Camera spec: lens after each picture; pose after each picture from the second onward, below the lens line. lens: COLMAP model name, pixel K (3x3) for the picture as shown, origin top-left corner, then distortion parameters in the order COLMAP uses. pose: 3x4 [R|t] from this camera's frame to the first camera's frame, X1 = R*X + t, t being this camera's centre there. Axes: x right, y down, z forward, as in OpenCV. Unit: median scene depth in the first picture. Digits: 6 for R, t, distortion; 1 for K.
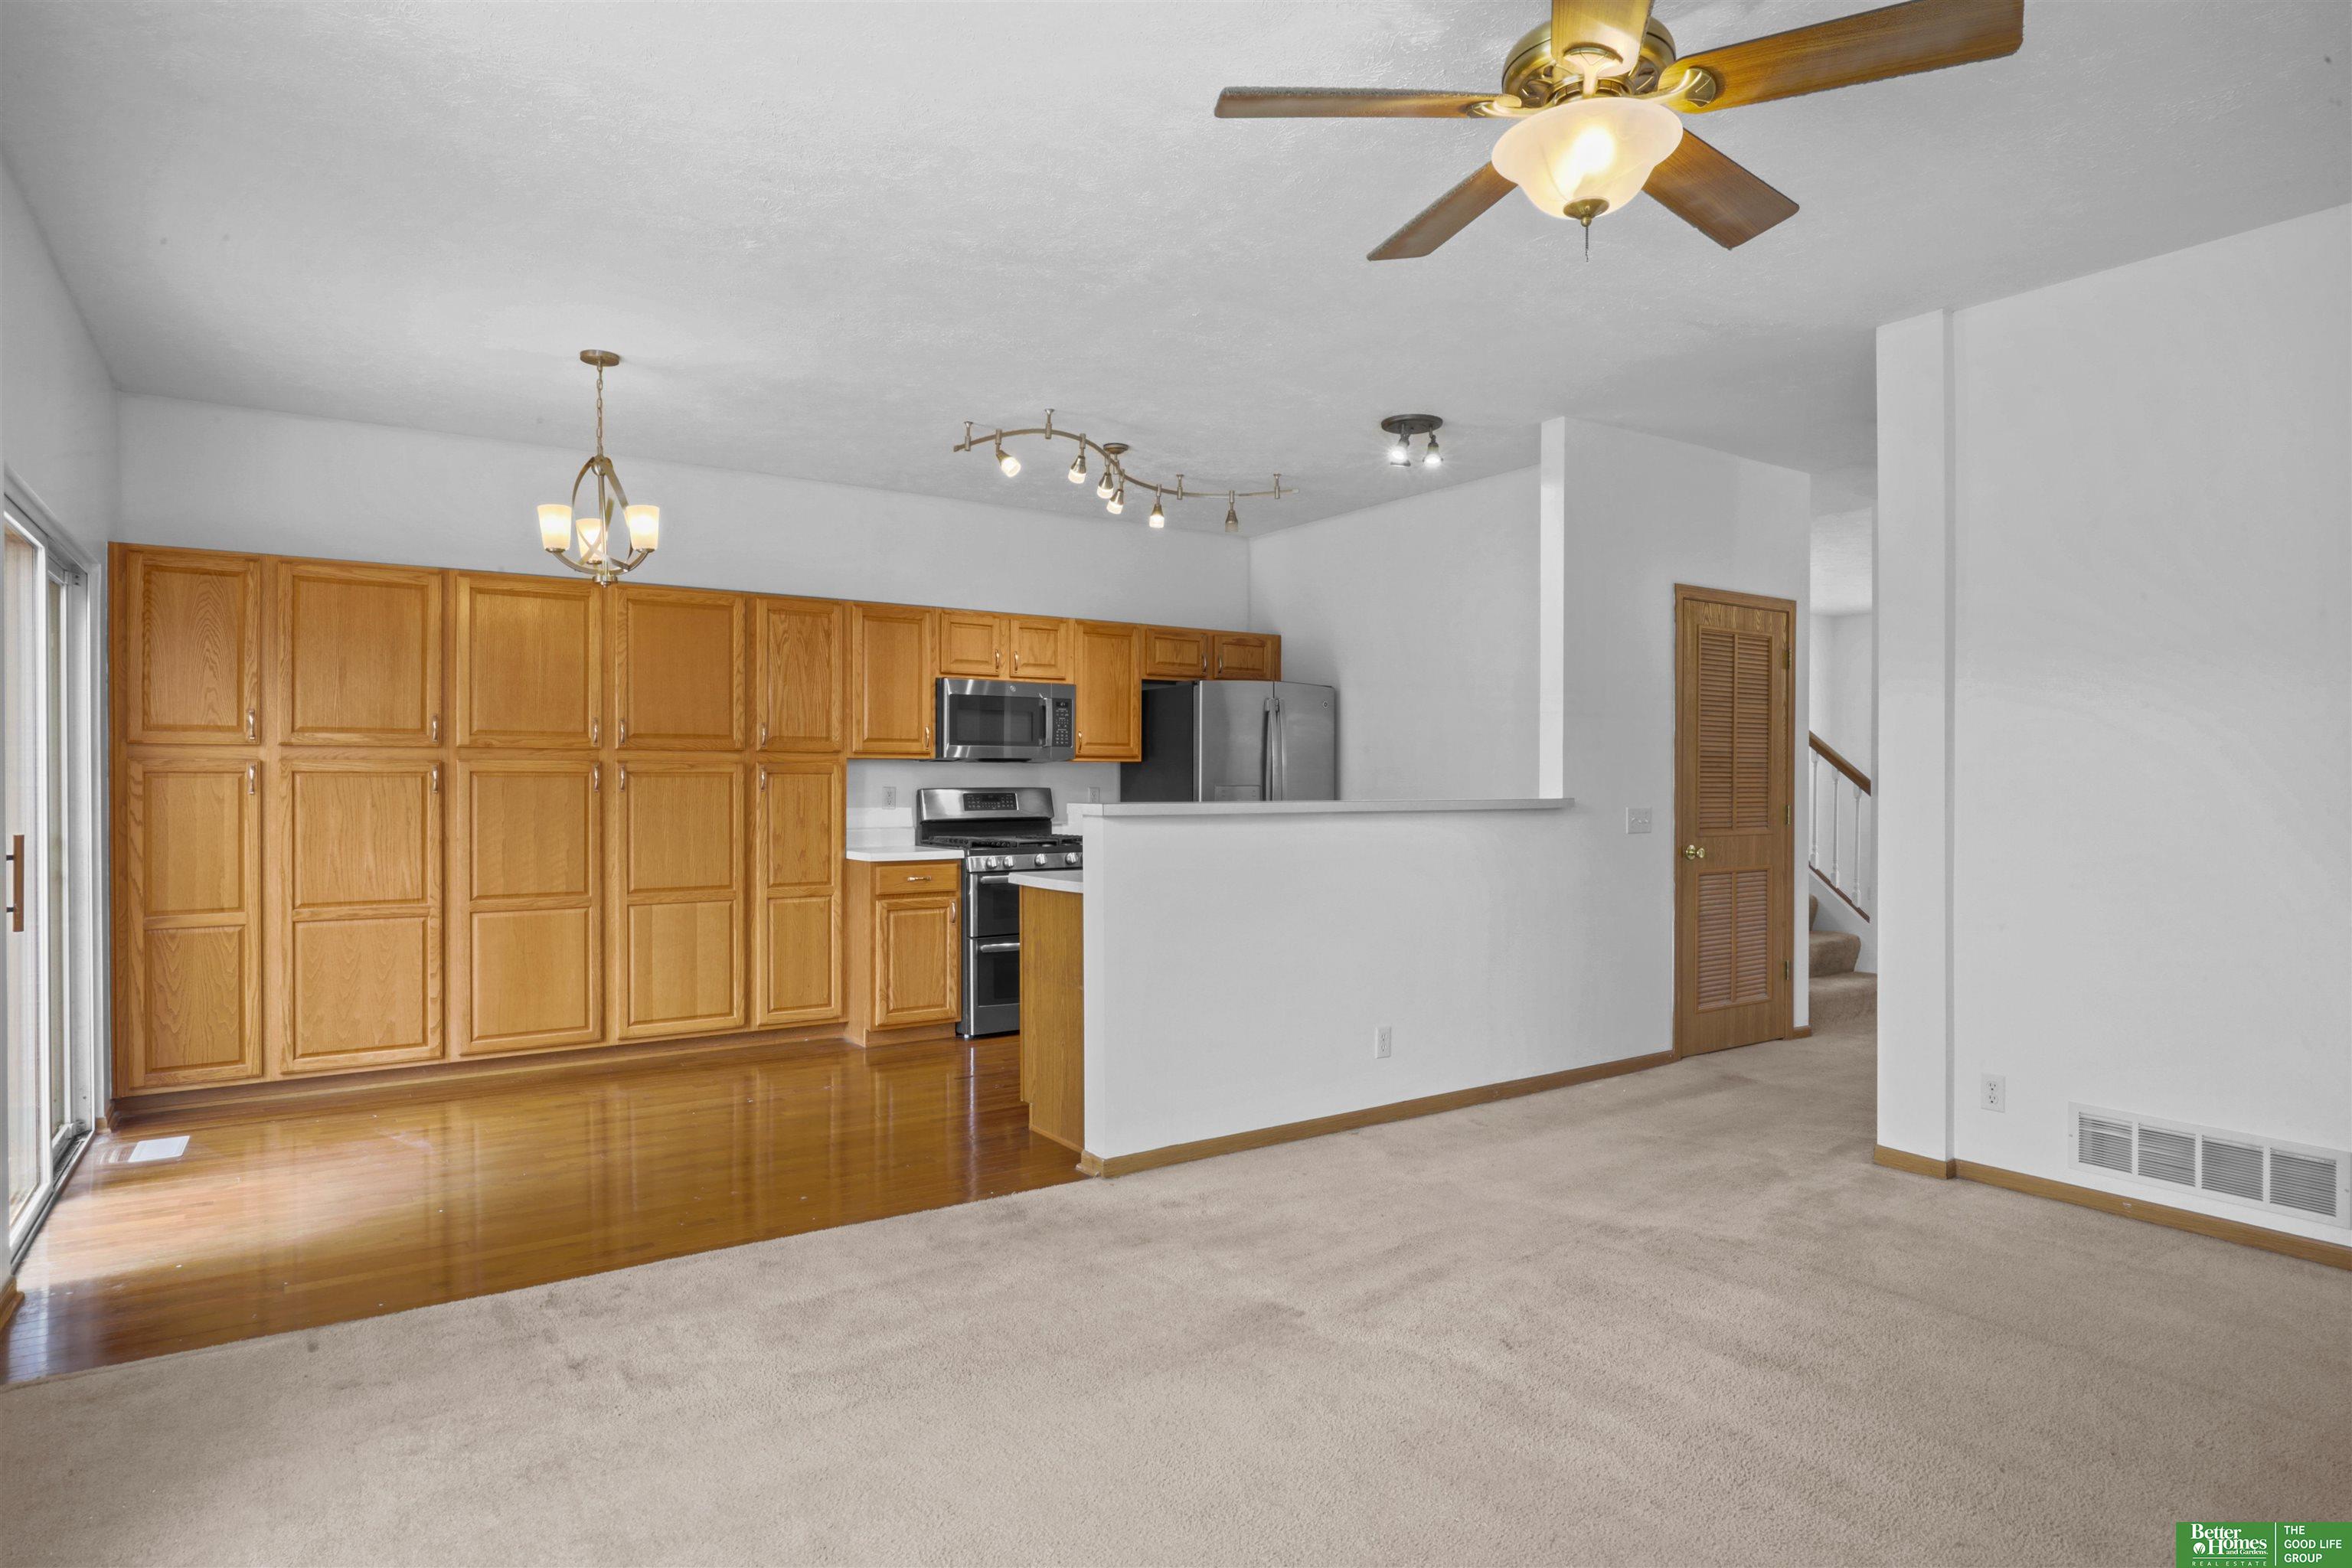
lens RADIAL K [[1353.1, 0, 1188.8], [0, 1353.1, 781.9], [0, 0, 1]] dist [0.000660, 0.000136]
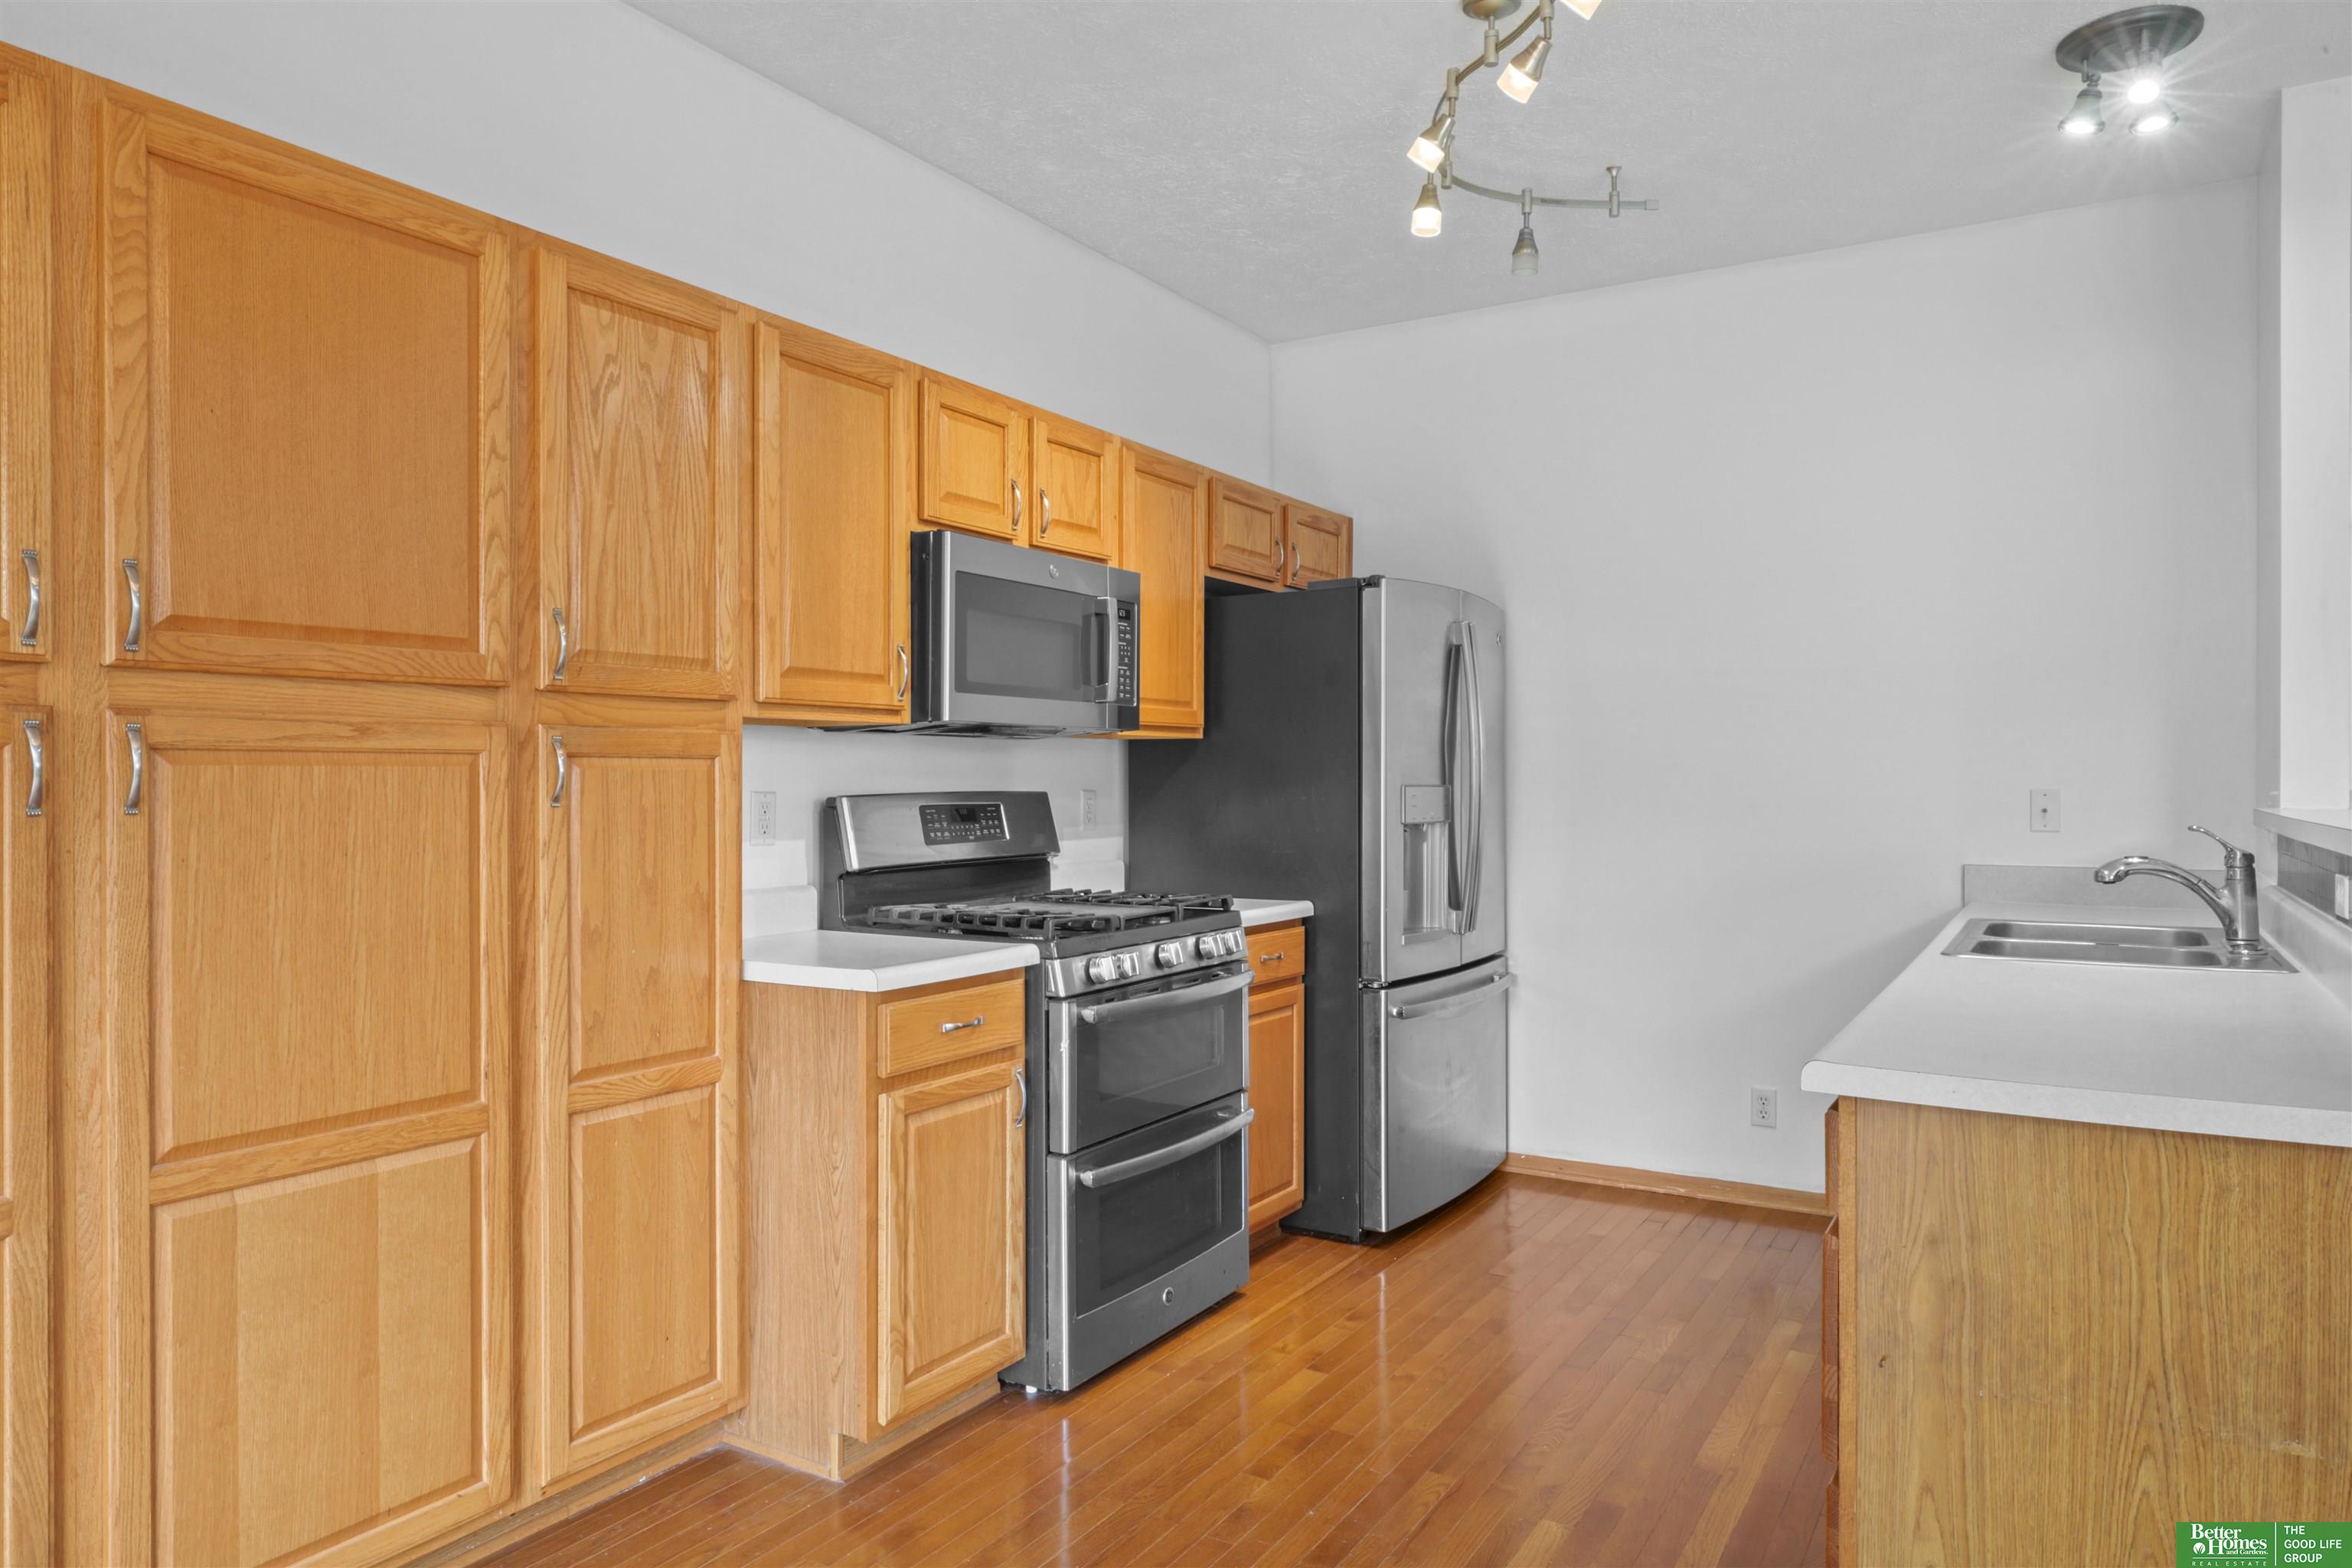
lens RADIAL K [[1512.5, 0, 1167.7], [0, 1512.5, 773.5], [0, 0, 1]] dist [0.001225, 0.006119]
pose [[0.908593, 0.000927, 0.417681, -0.353193], [0.000981, 0.999990, -0.004351, 0.000280], [-0.417681, 0.004363, 0.908583, 0.614964]]
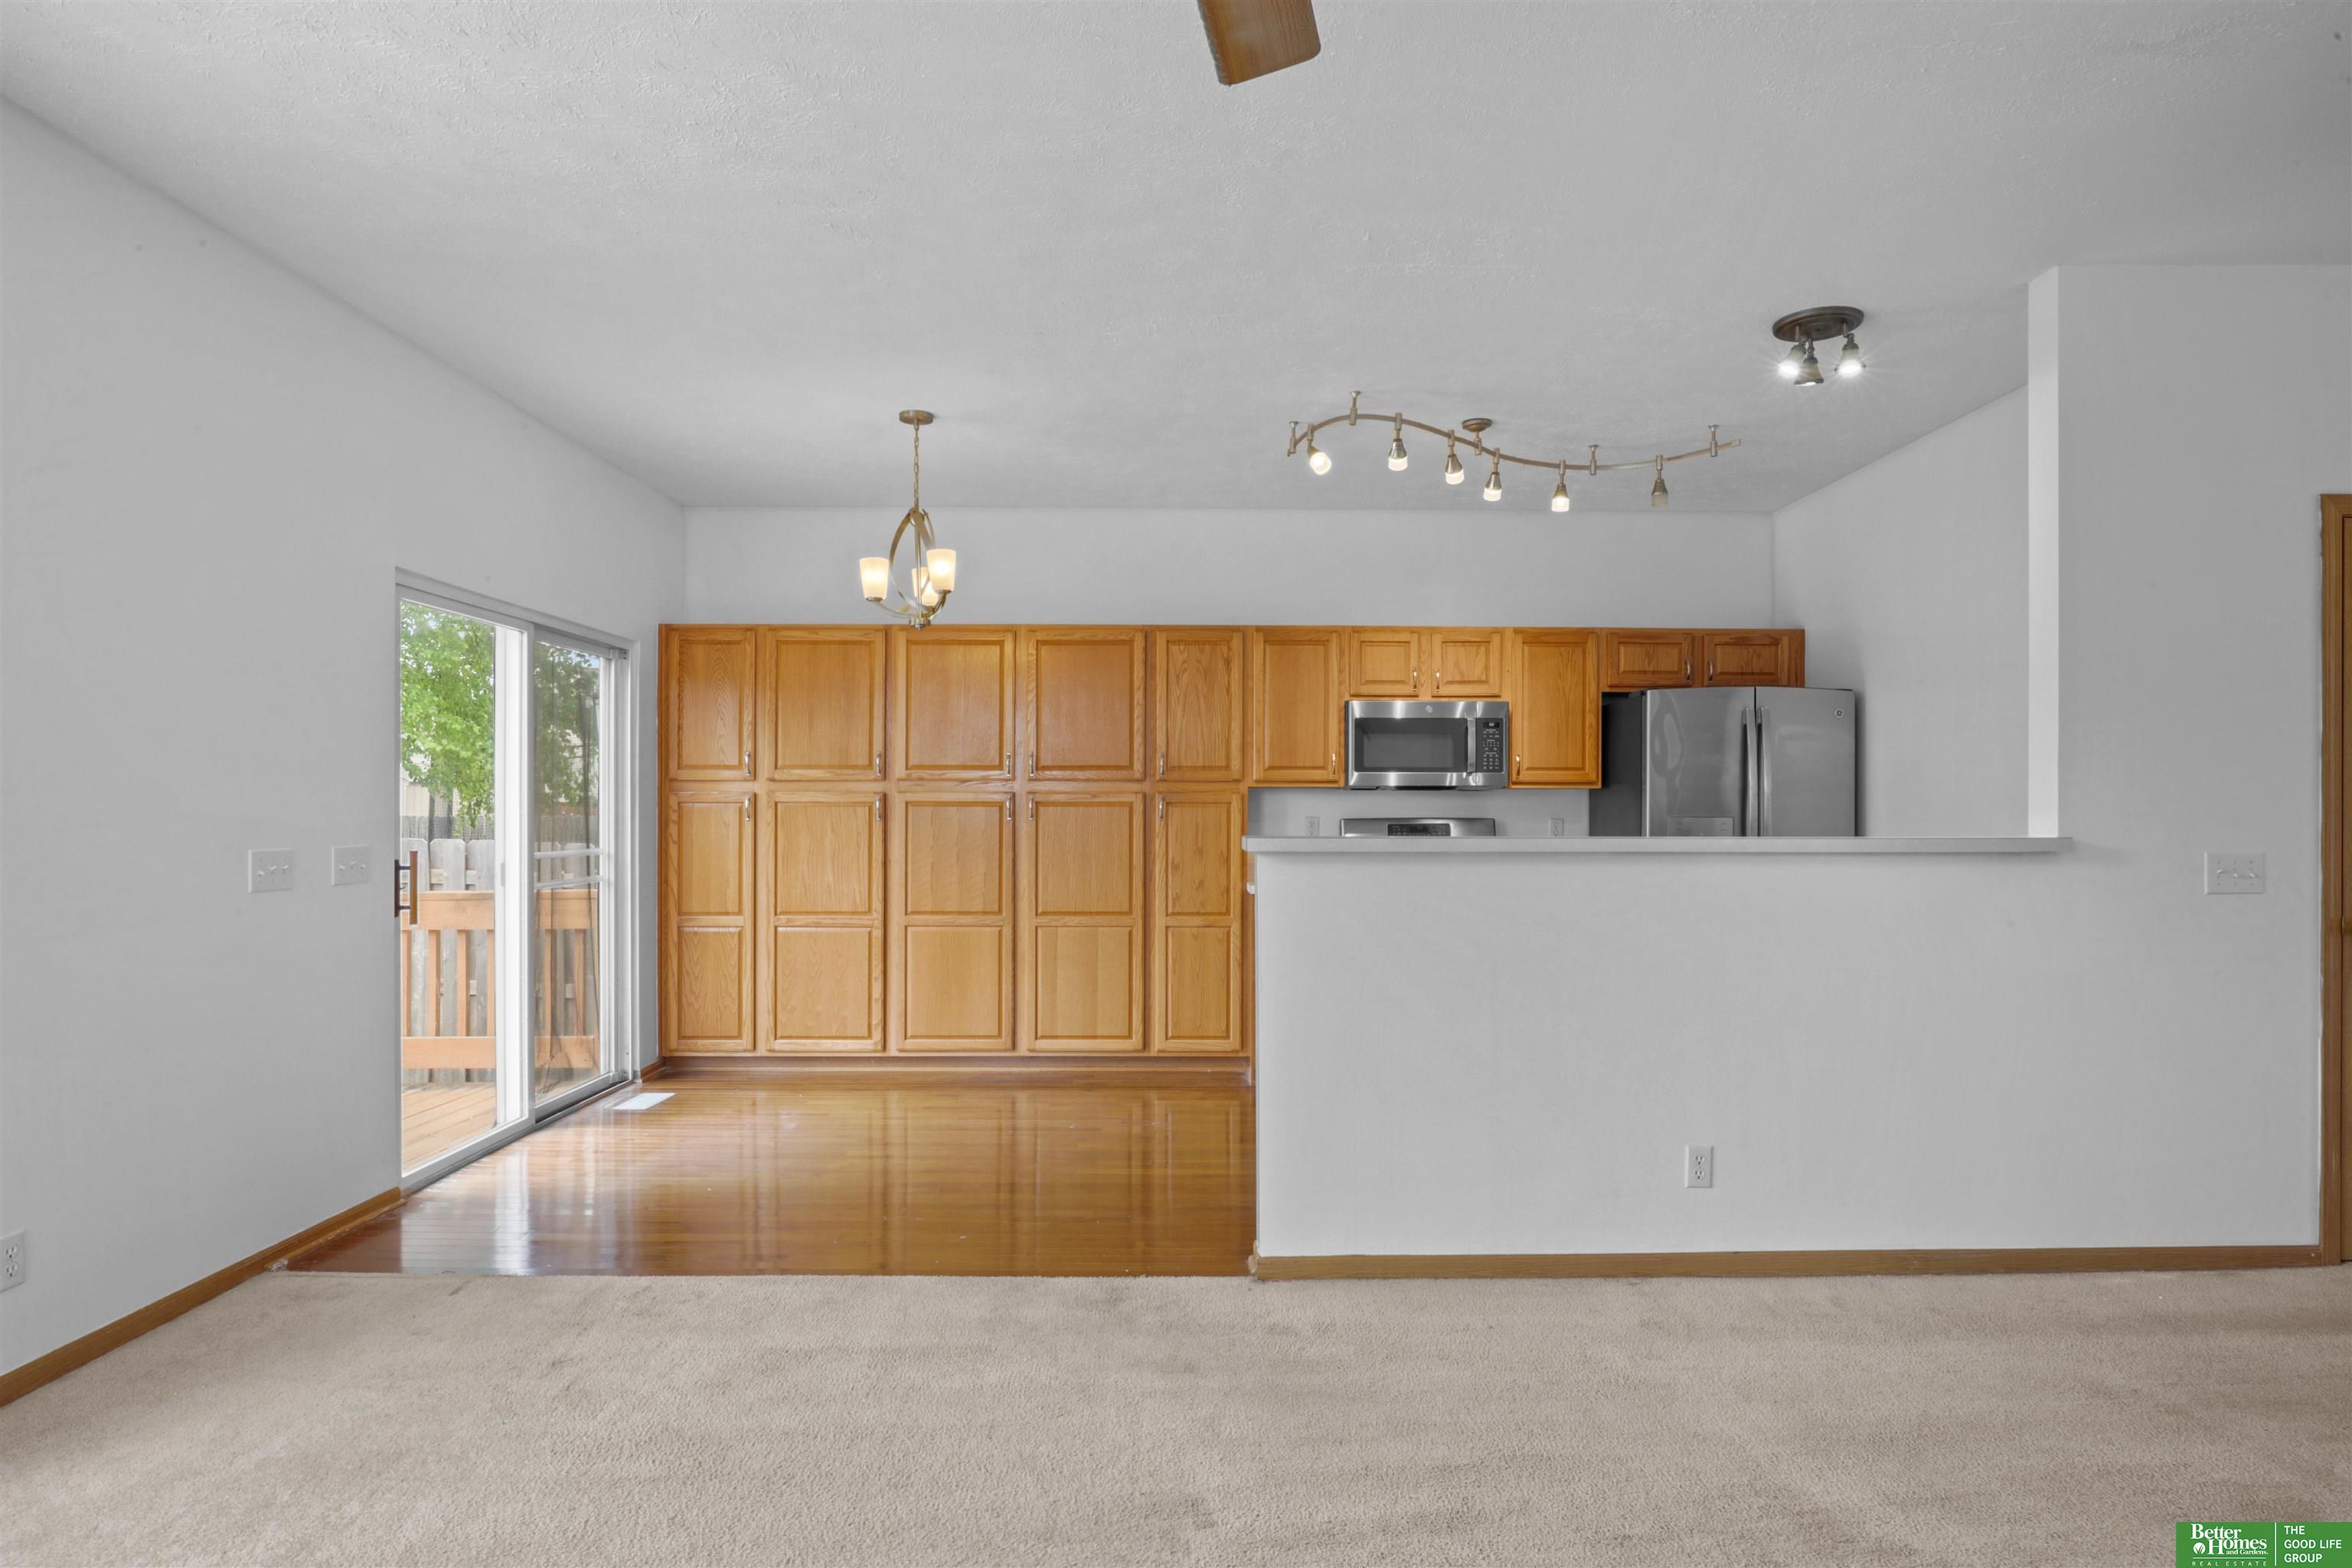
lens RADIAL K [[1295.9, 0, 1180.2], [0, 1295.9, 795.9], [0, 0, 1]] dist [-0.012412, 0.002019]
pose [[0.827145, -0.005115, -0.561965, 0.255427], [-0.002142, 0.999923, -0.012254, 0.000396], [0.561984, 0.011340, 0.827070, 0.216496]]
